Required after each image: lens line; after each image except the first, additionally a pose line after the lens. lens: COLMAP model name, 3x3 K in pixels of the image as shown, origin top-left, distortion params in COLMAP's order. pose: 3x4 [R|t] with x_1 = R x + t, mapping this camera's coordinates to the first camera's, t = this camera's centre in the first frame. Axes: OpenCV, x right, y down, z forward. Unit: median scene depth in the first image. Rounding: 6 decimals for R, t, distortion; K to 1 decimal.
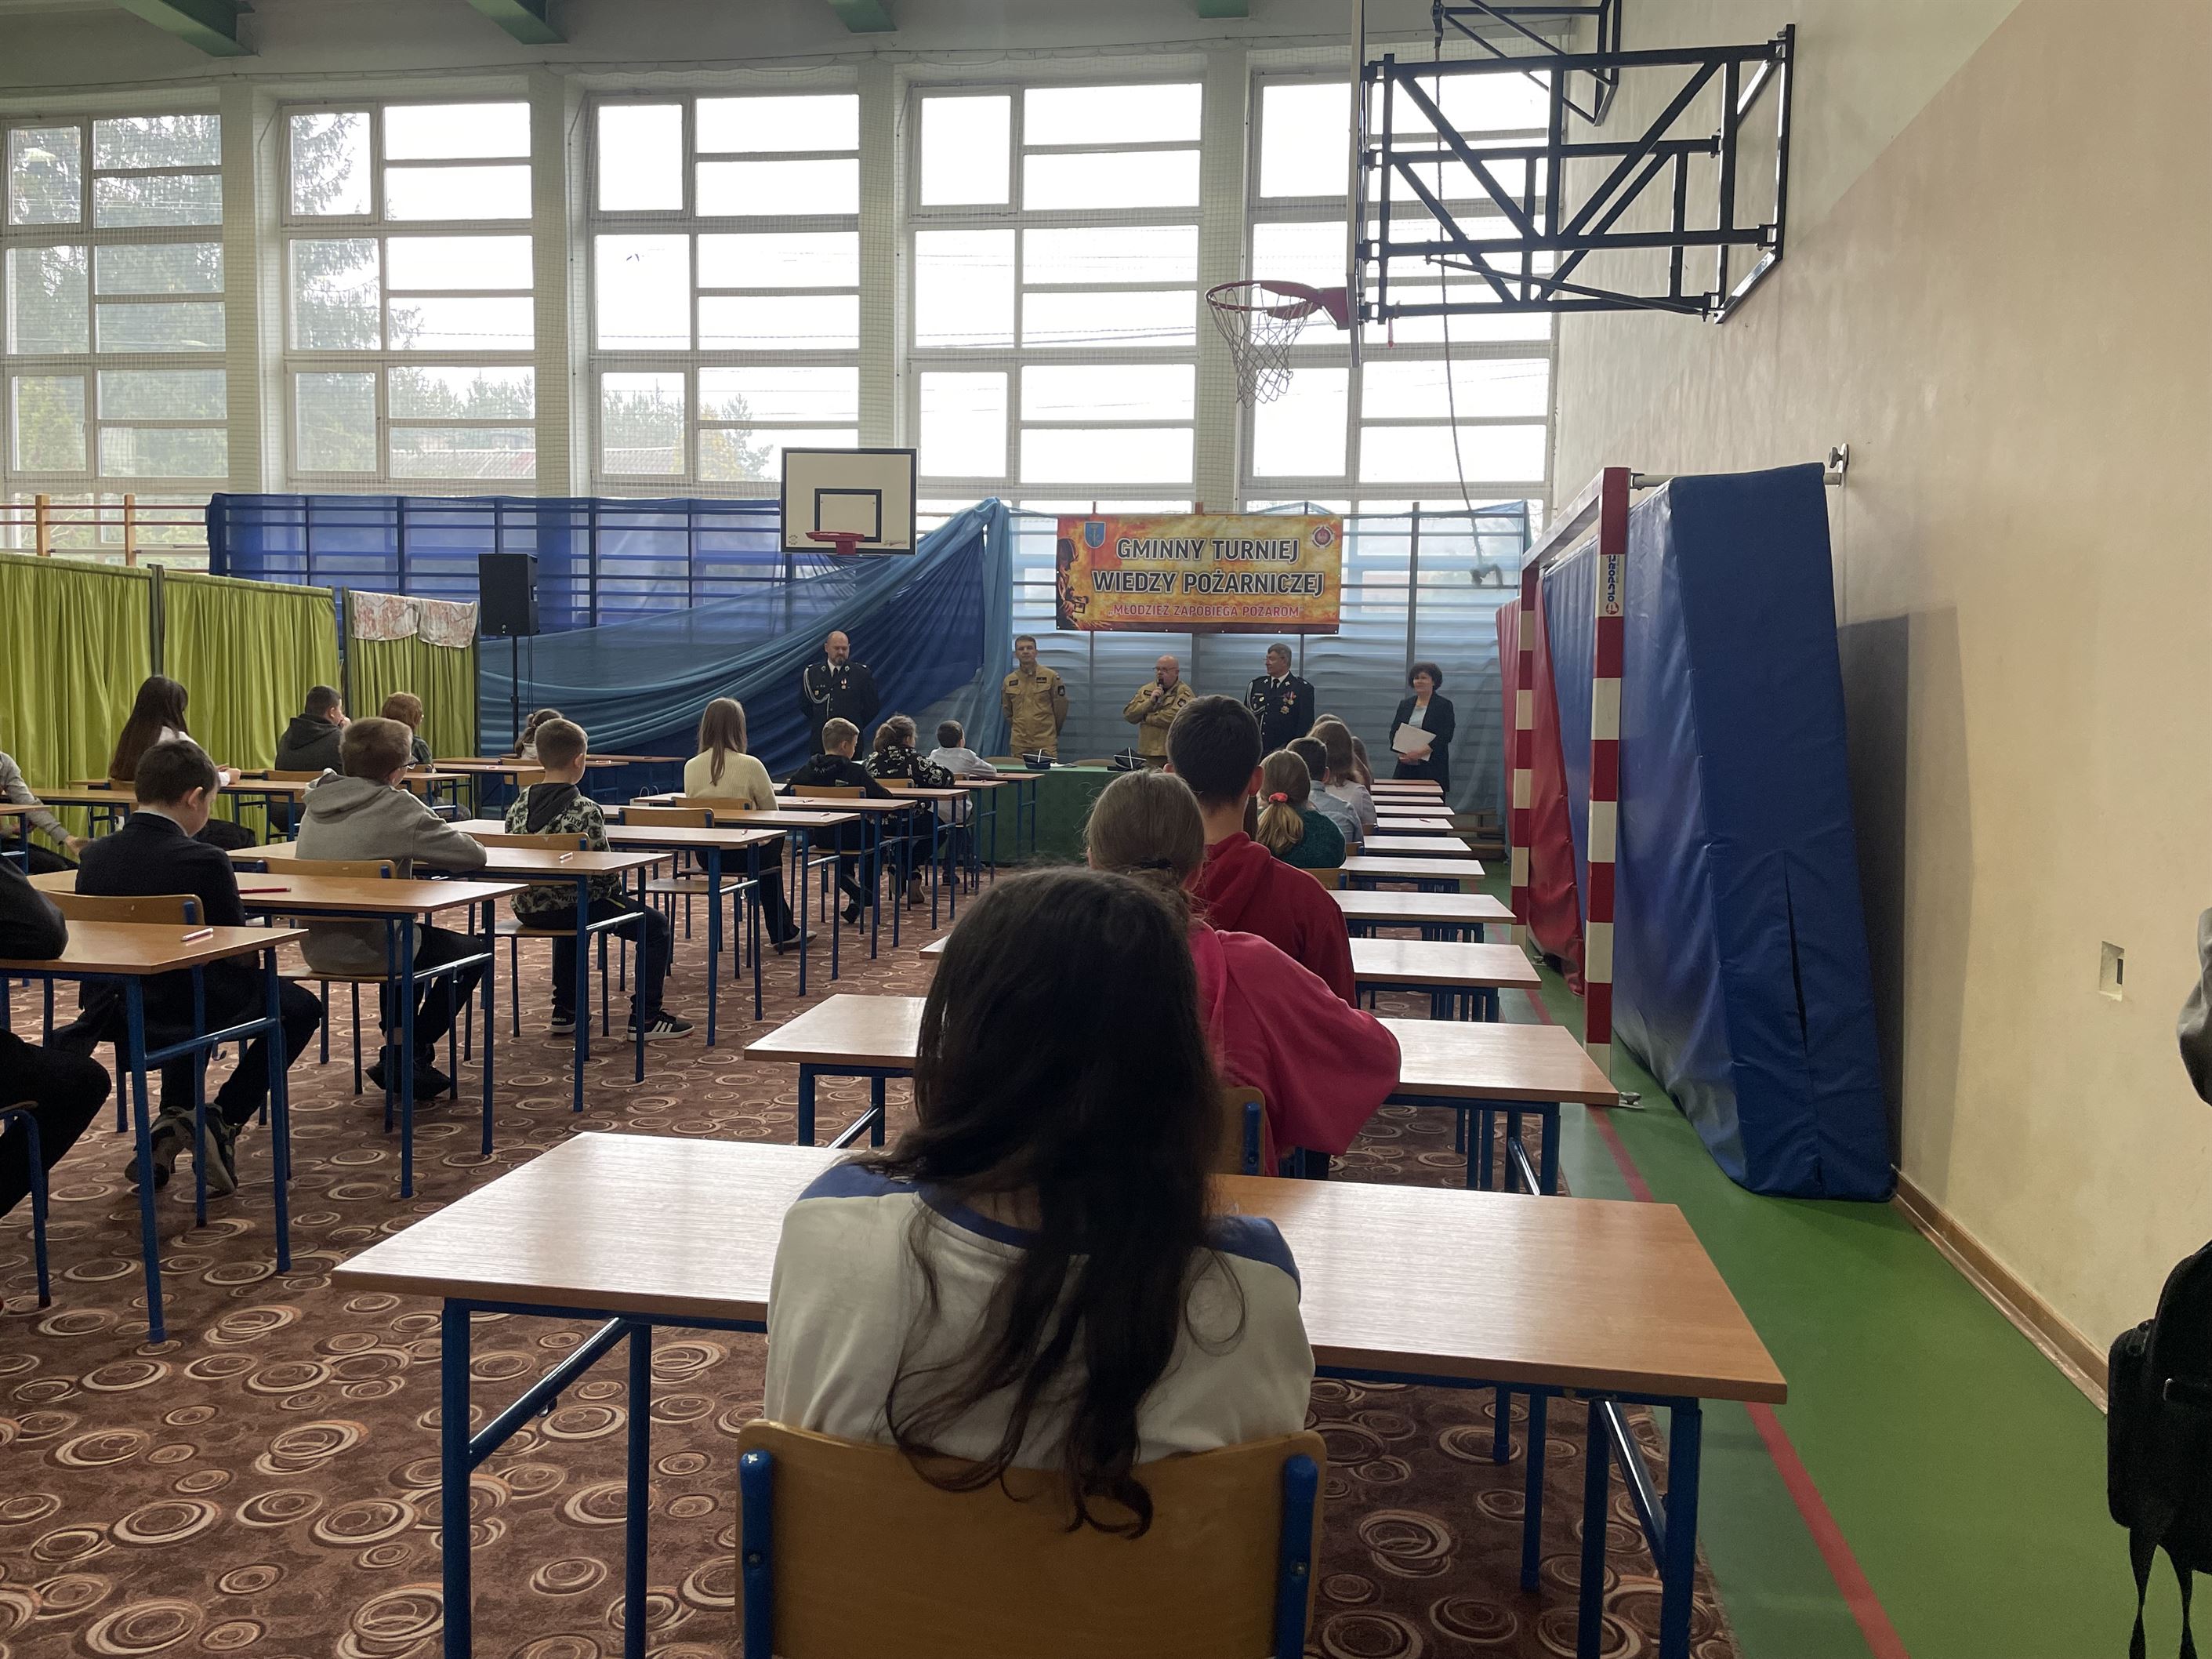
lens RADIAL K [[1670.7, 0, 1119.1], [0, 1670.7, 808.8], [0, 0, 1]] dist [0.096320, -0.125152]
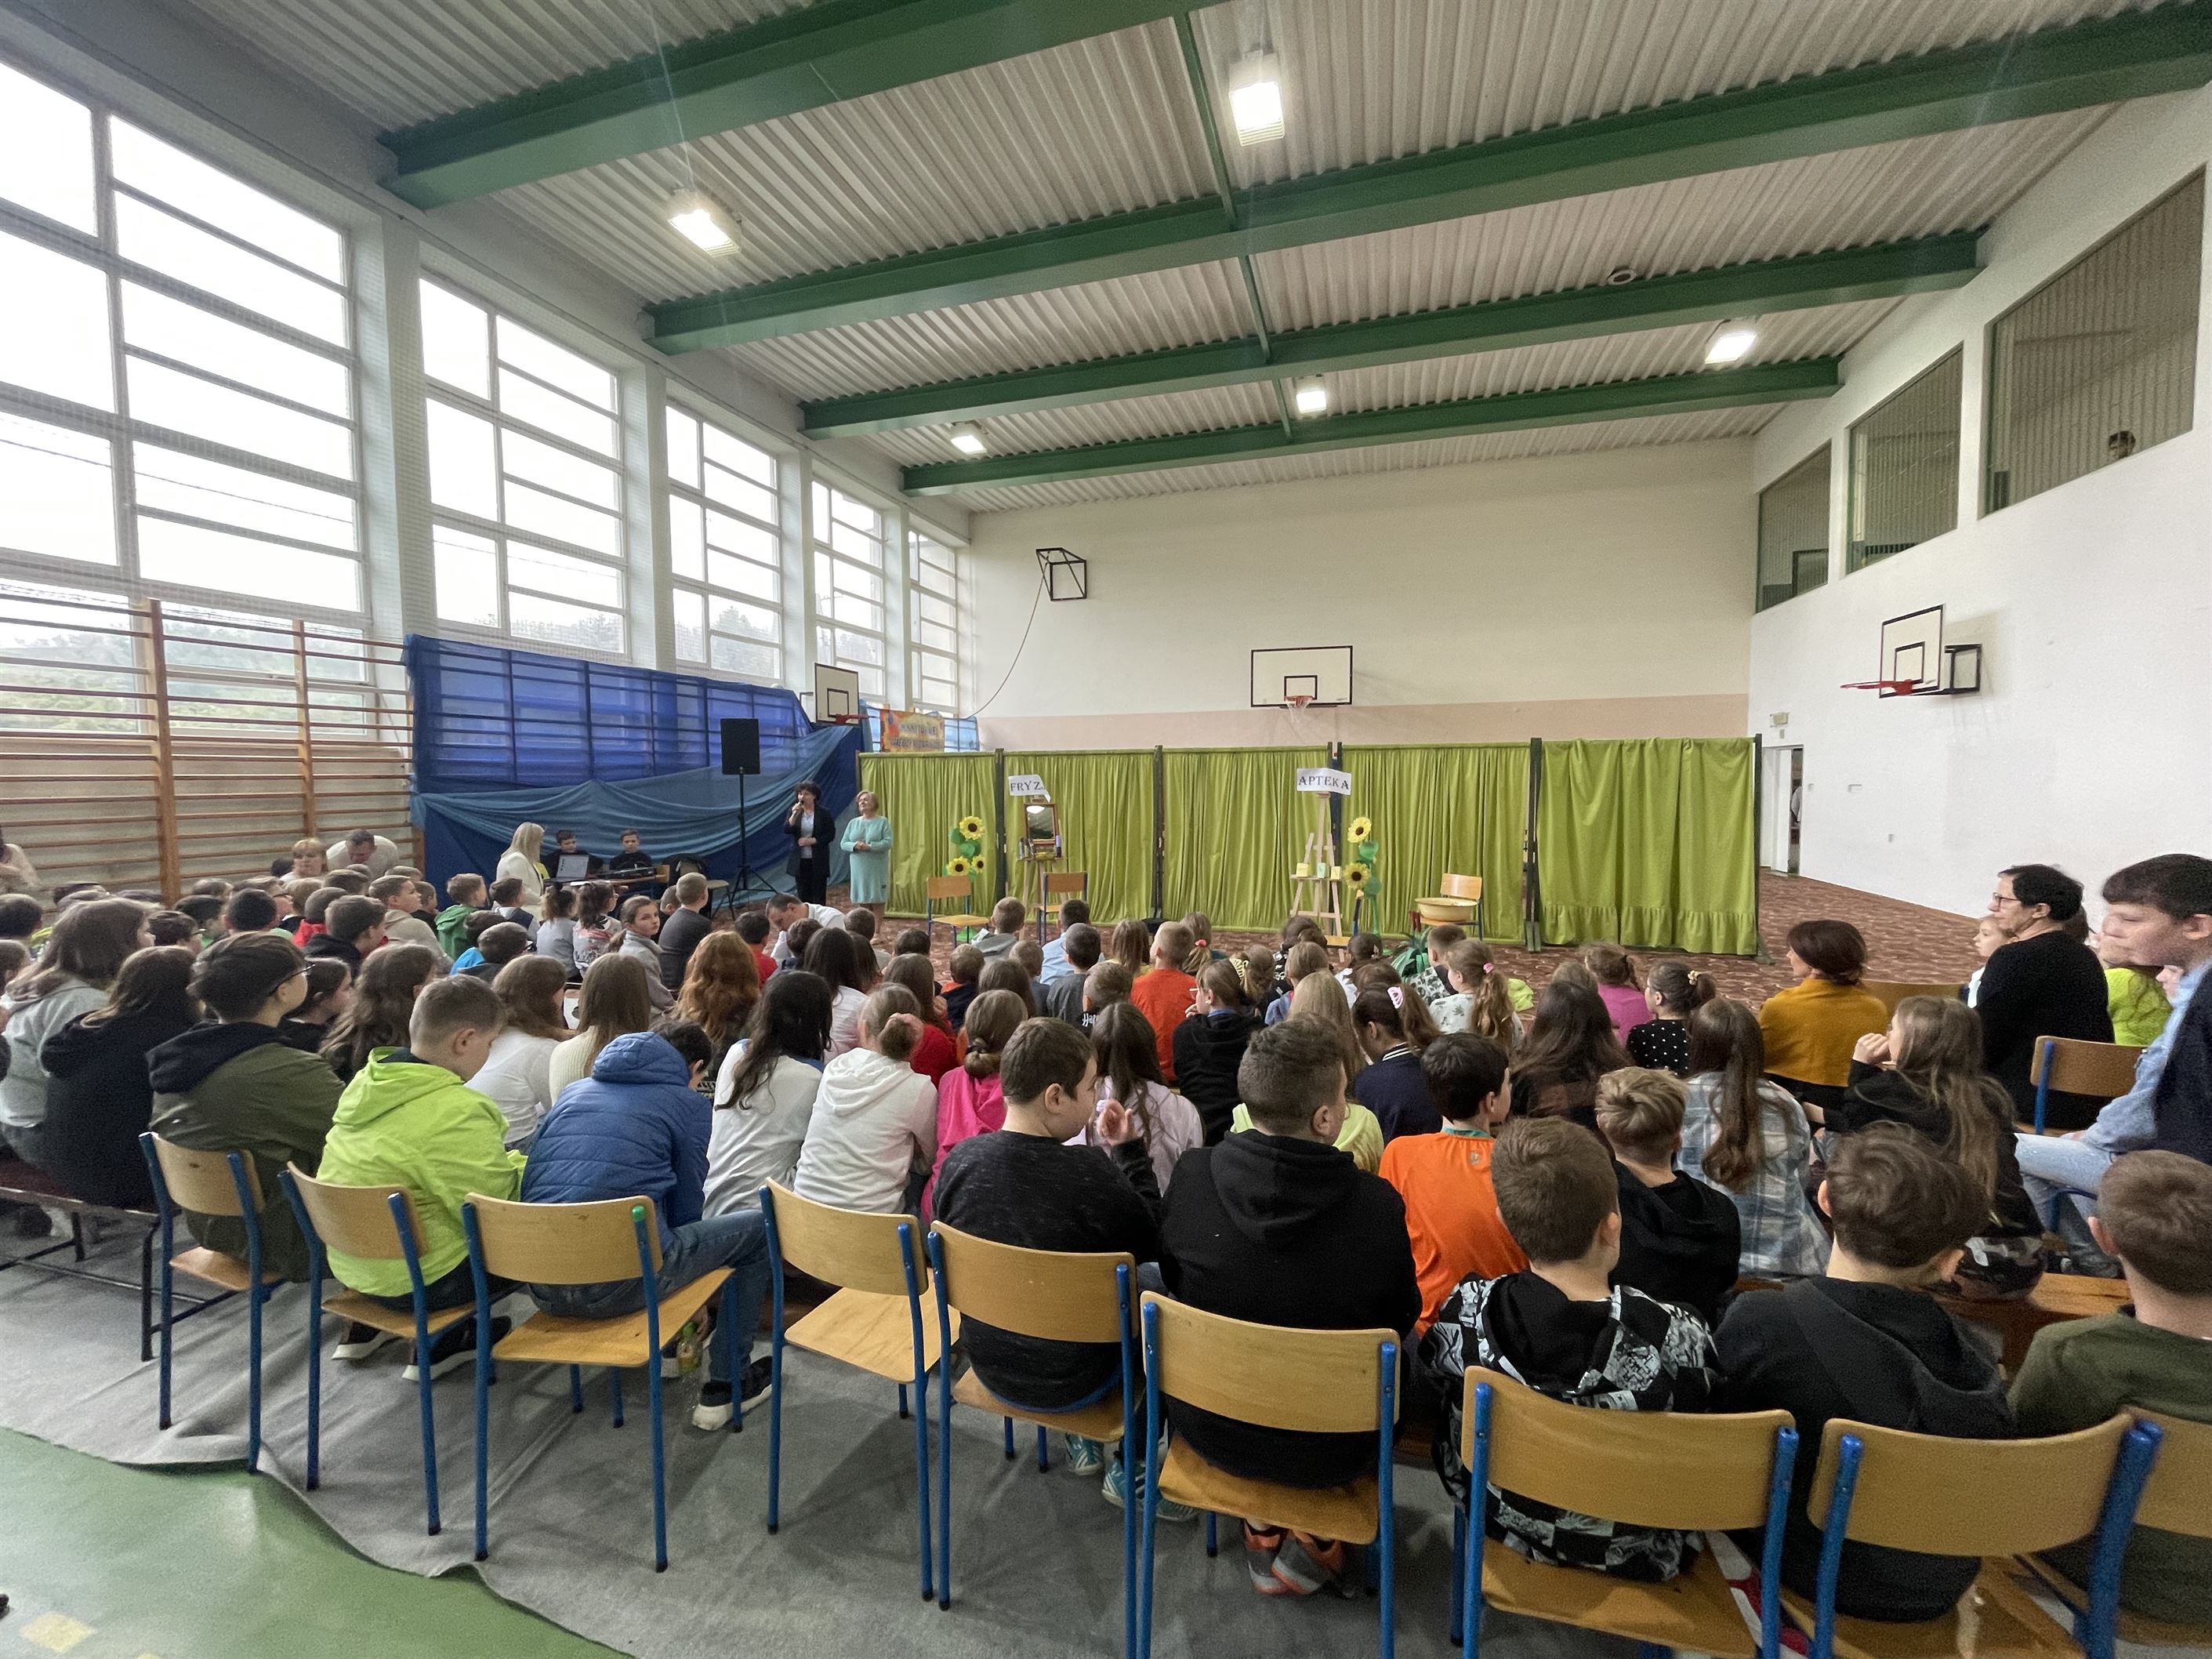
lens RADIAL K [[895.9, 0, 1108.7], [0, 895.9, 824.6], [0, 0, 1]] dist [-0.002653, 0.000669]
pose [[0.144649, -0.072015, 0.986859, -1.061678], [0.091009, 0.994089, 0.059203, -0.074887], [-0.985289, 0.081249, 0.150348, 0.570980]]
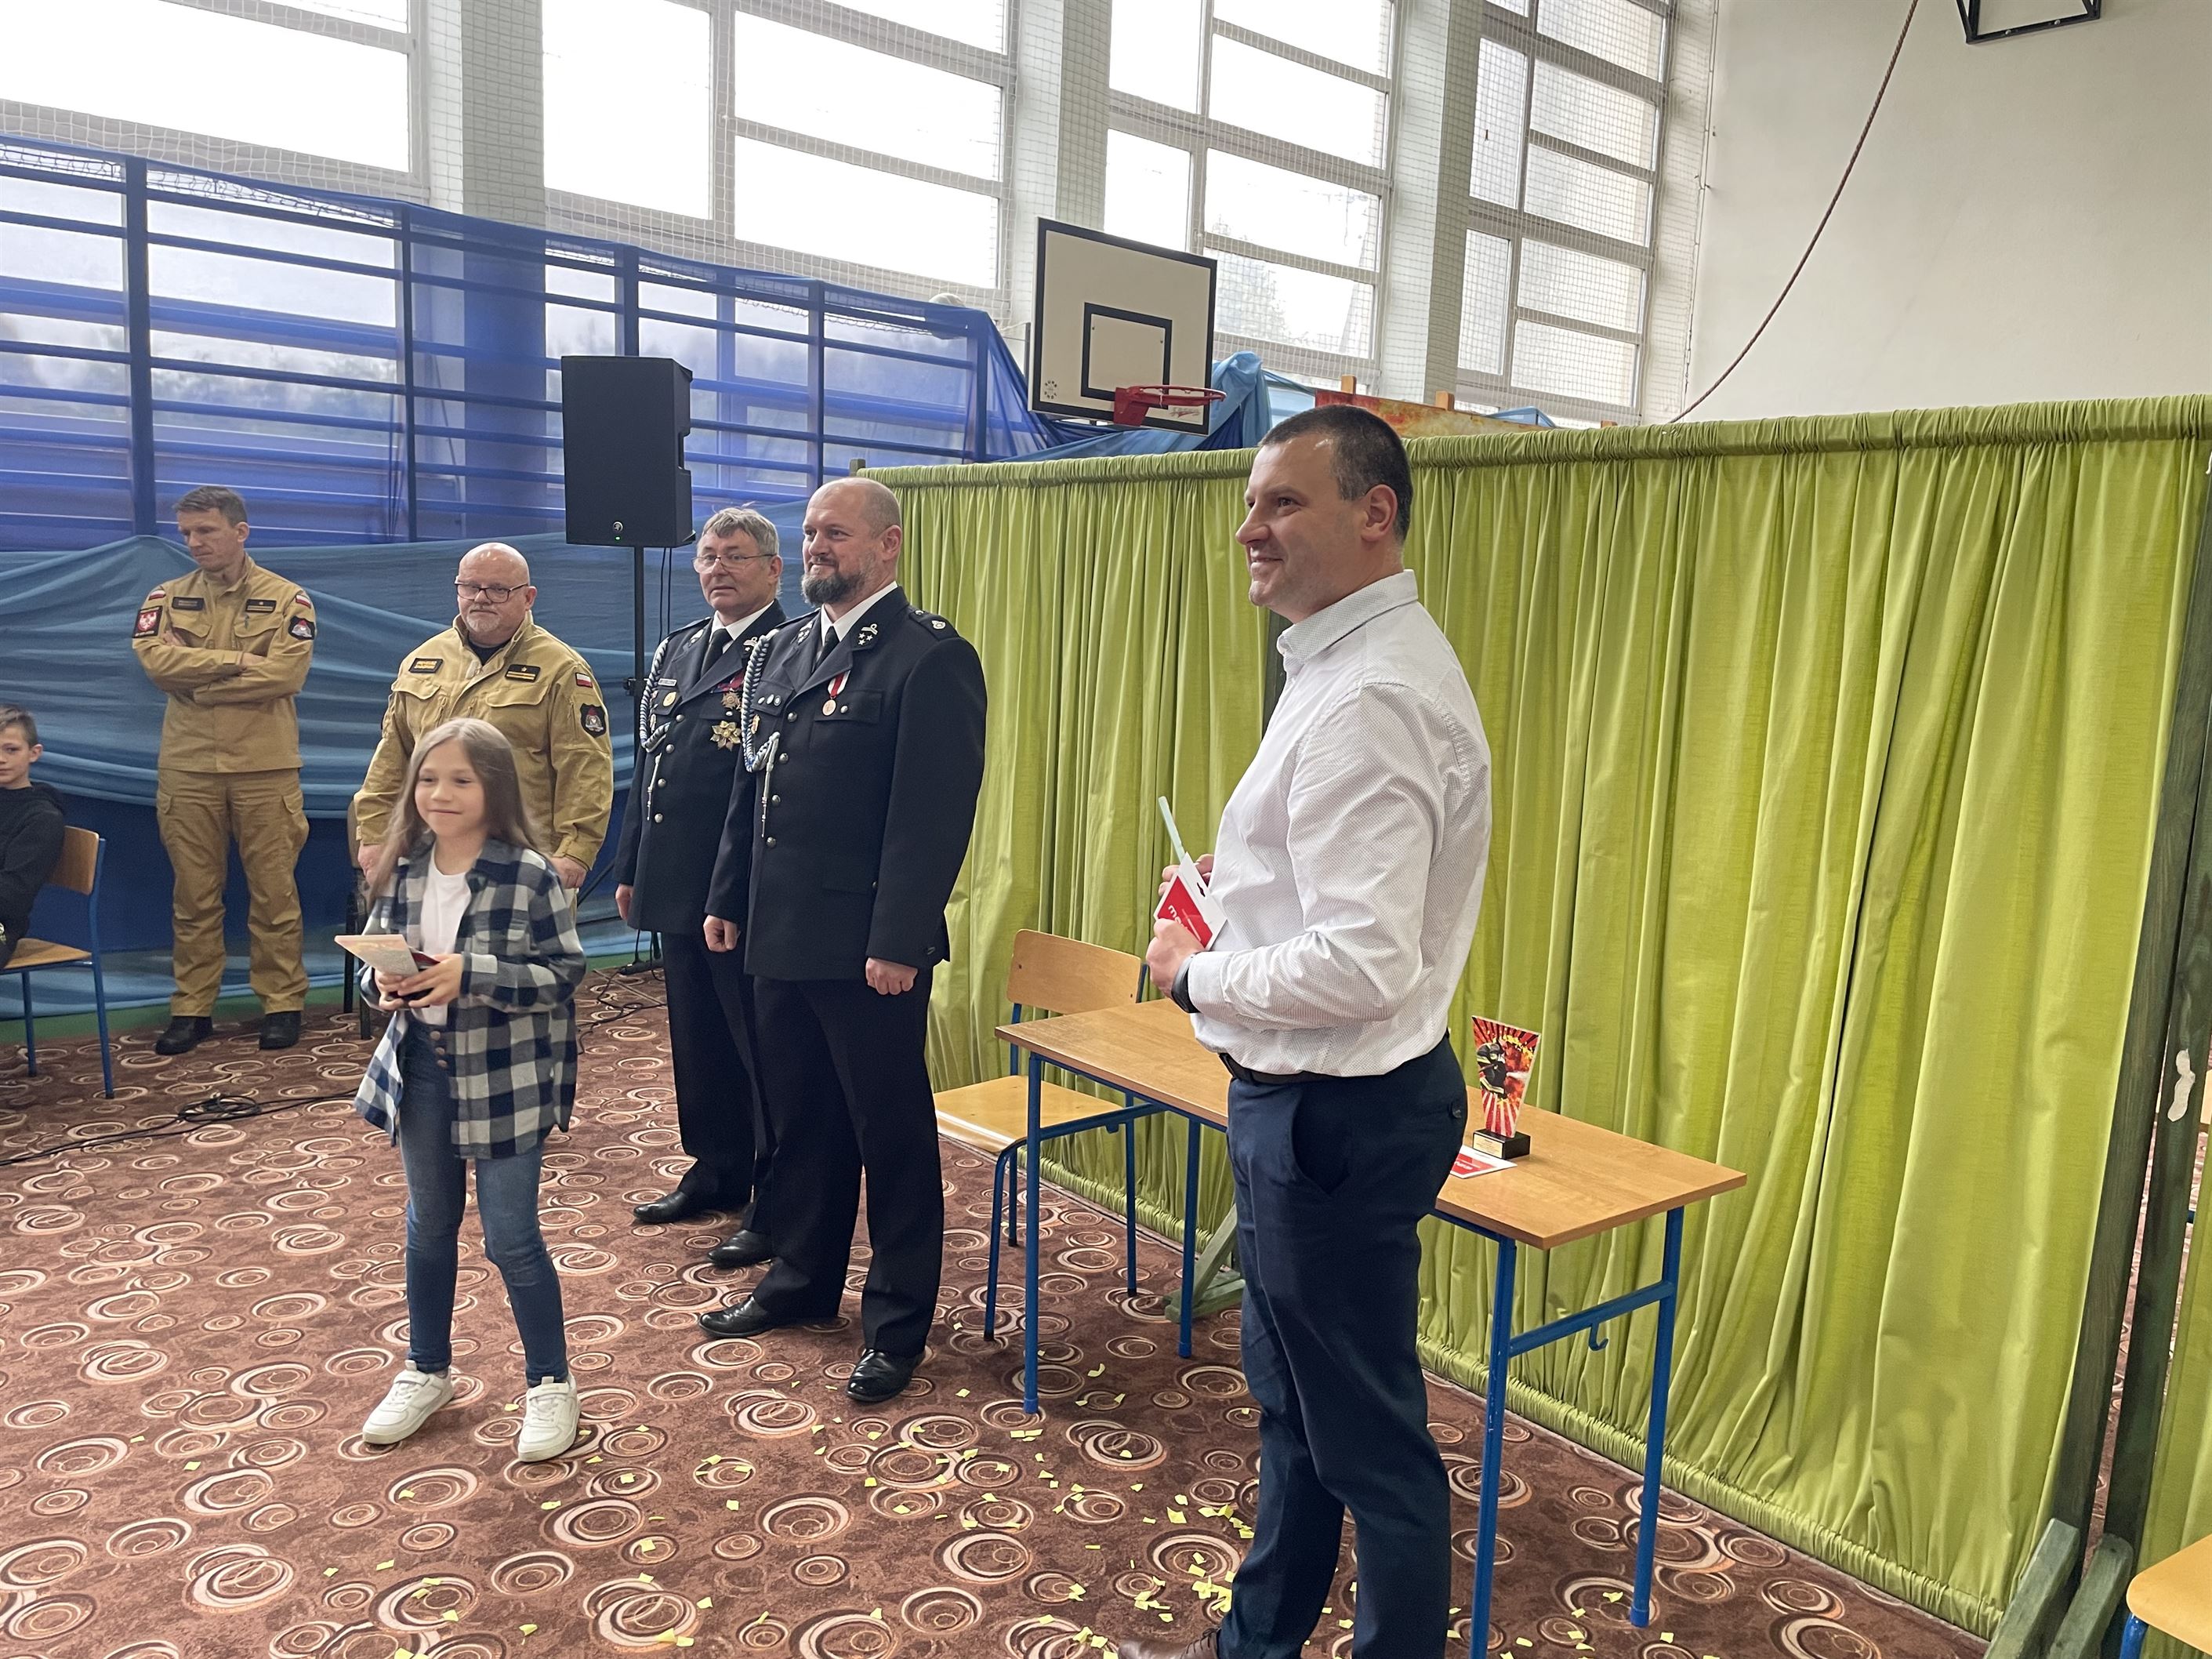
lens RADIAL K [[1670.2, 0, 1126.3], [0, 1670.2, 809.6], [0, 0, 1]] dist [0.097024, -0.125451]
pose [[0.653936, -0.083356, 0.751943, -0.606750], [0.031564, 0.996052, 0.082967, -0.064631], [-0.755891, -0.030520, 0.653986, 0.602389]]
